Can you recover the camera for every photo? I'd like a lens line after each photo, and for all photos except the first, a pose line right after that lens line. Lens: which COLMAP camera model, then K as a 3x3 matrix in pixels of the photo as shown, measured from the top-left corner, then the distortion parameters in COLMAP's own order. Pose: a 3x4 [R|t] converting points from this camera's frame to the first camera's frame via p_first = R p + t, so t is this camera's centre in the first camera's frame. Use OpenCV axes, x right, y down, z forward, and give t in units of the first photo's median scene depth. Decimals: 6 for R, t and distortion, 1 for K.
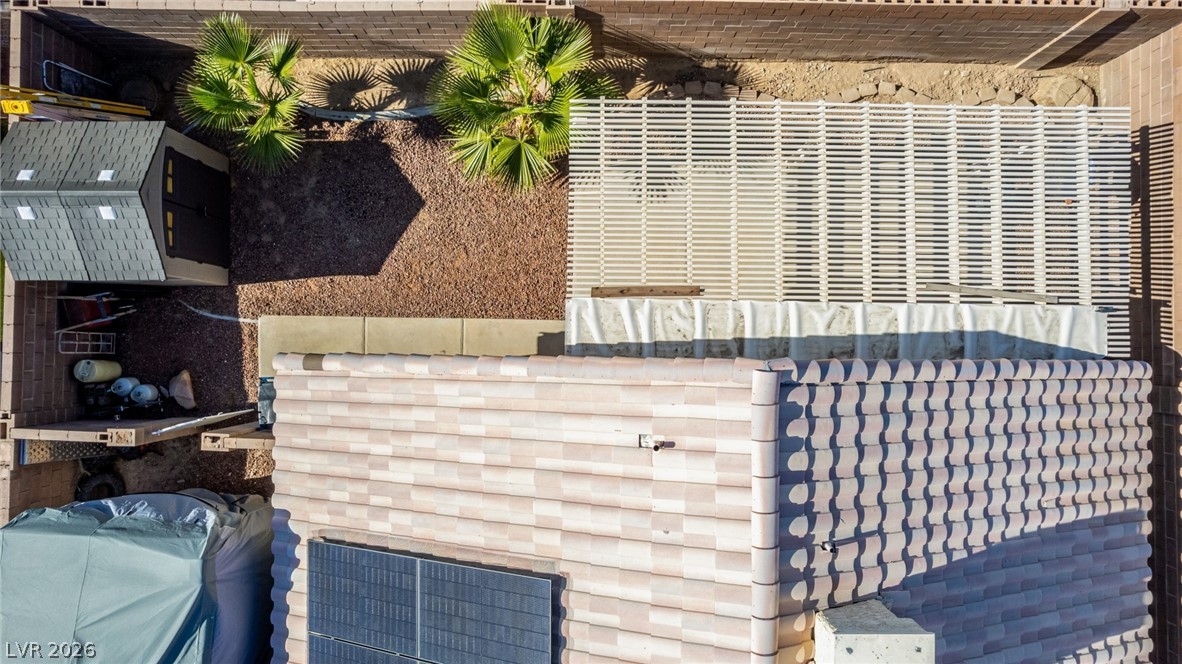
lens RADIAL K [[755.2, 0, 596.5], [0, 755.2, 343.2], [0, 0, 1]] dist [-0.076859, 0.073636]
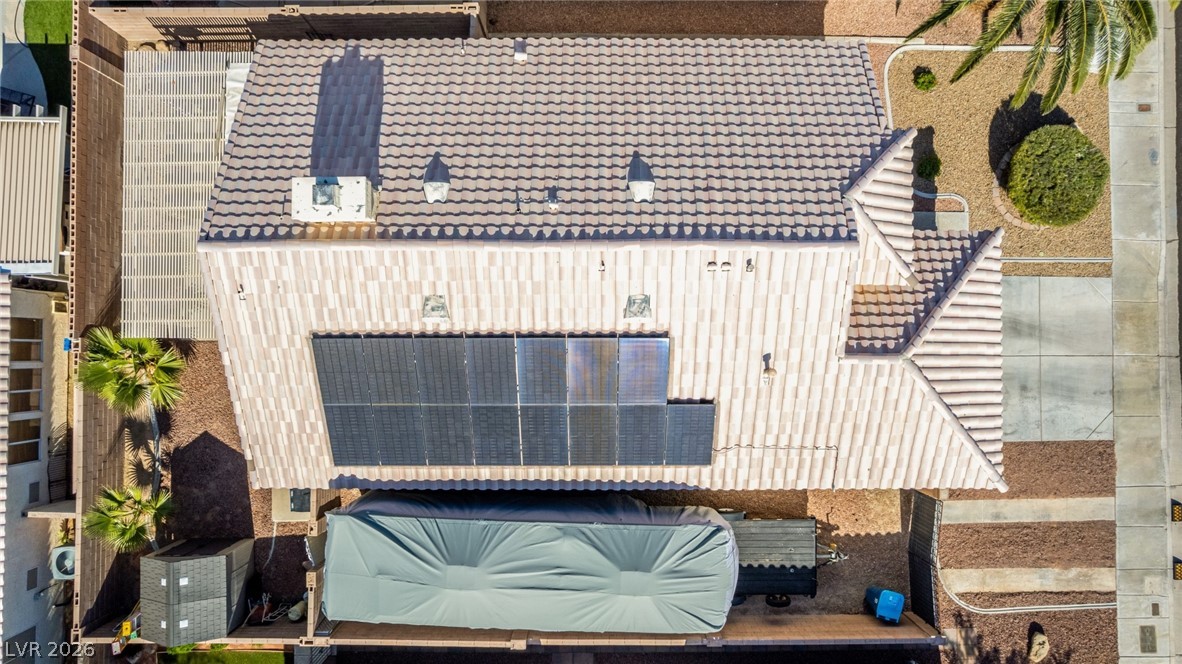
lens RADIAL K [[755.2, 0, 596.5], [0, 755.2, 343.2], [0, 0, 1]] dist [-0.076859, 0.073636]
pose [[-0.006937, -0.999779, 0.019841, -0.078709], [0.999083, -0.006091, 0.042370, 0.680703], [-0.042239, 0.020117, 0.998905, -0.810003]]
